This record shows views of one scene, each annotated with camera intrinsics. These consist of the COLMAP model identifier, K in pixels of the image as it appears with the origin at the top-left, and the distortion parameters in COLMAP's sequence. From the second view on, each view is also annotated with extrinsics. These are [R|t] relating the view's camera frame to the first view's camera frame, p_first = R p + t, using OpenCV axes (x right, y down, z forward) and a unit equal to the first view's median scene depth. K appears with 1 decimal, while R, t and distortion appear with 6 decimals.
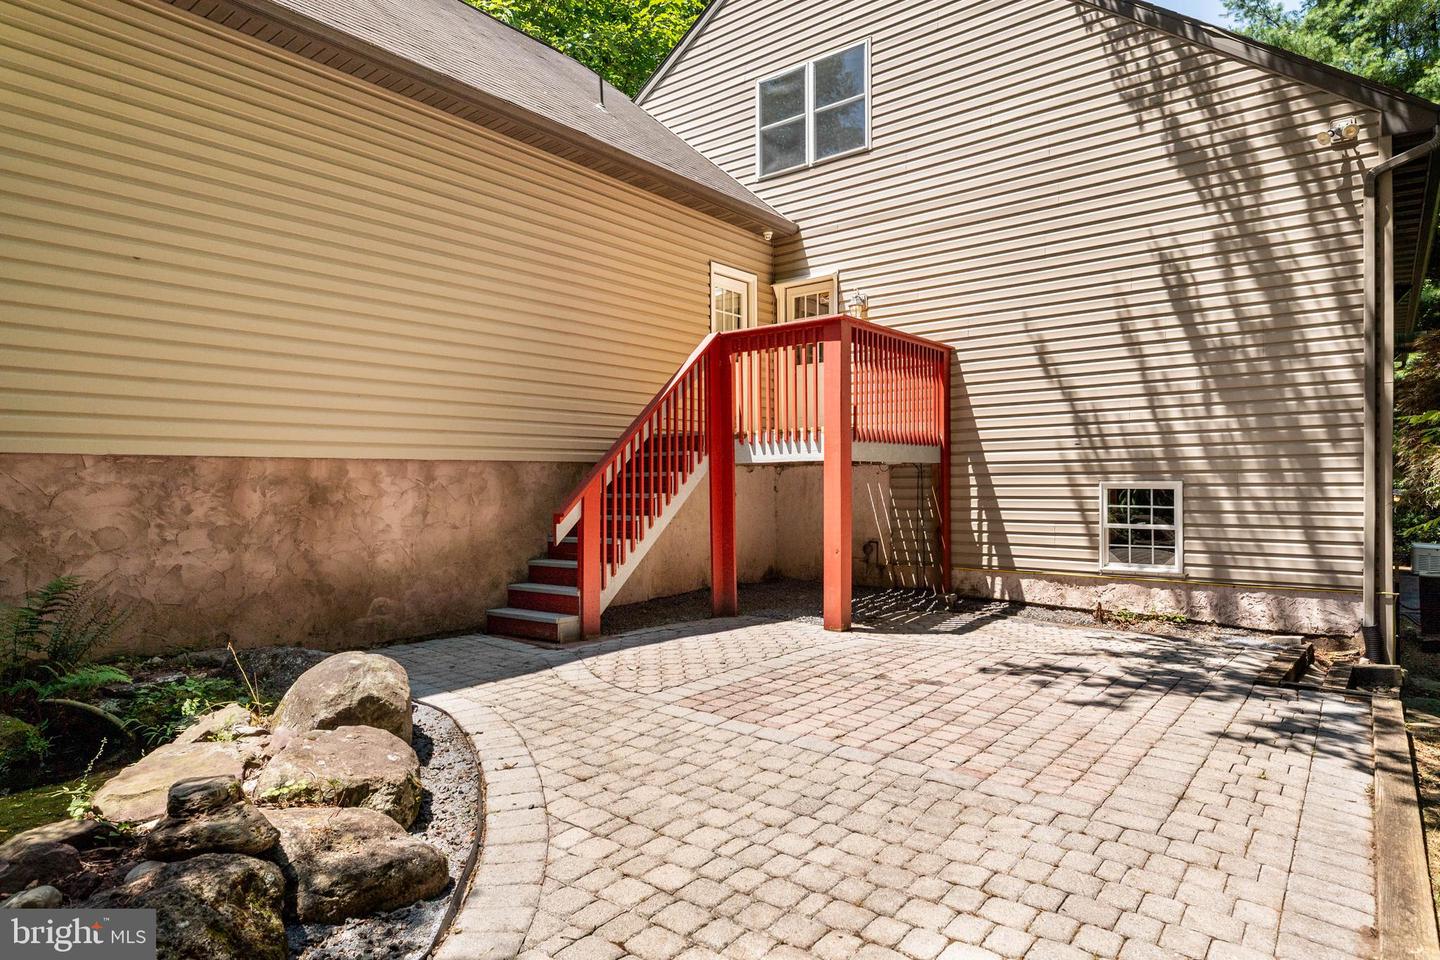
lens RADIAL K [[849.5, 0, 714.9], [0, 849.5, 479.8], [0, 0, 1]] dist [-0.013562, 0.006322]
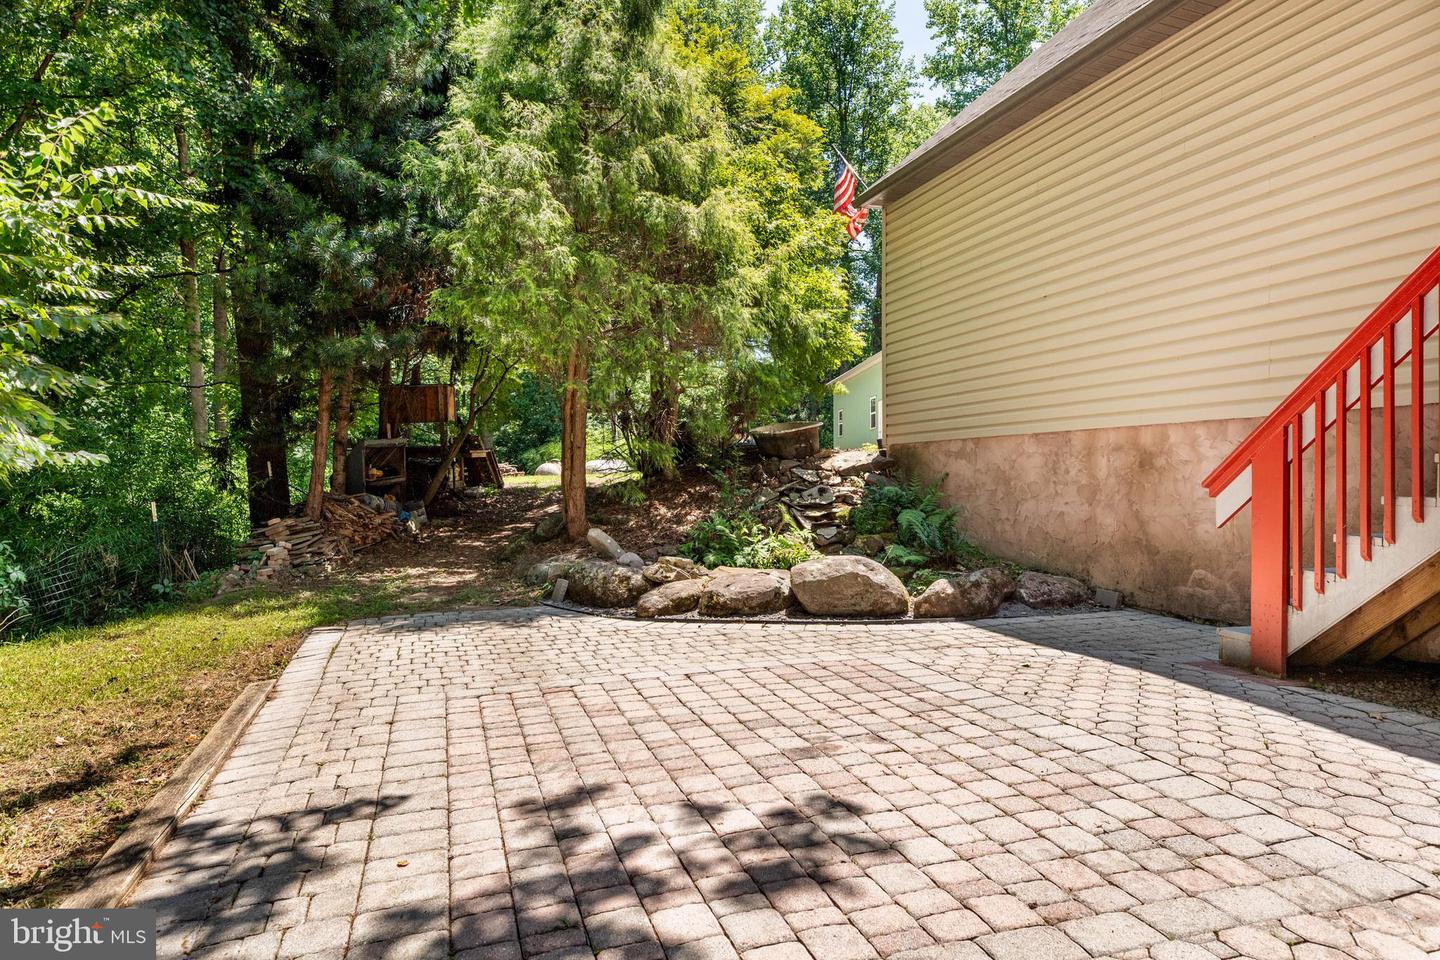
lens RADIAL K [[849.5, 0, 717.1], [0, 849.5, 478.4], [0, 0, 1]] dist [-0.013562, 0.006322]
pose [[-0.537382, 0.015537, -0.843196, 0.775504], [0.010641, 0.999876, 0.011643, 0.024862], [0.843272, -0.002716, -0.537481, 1.205117]]
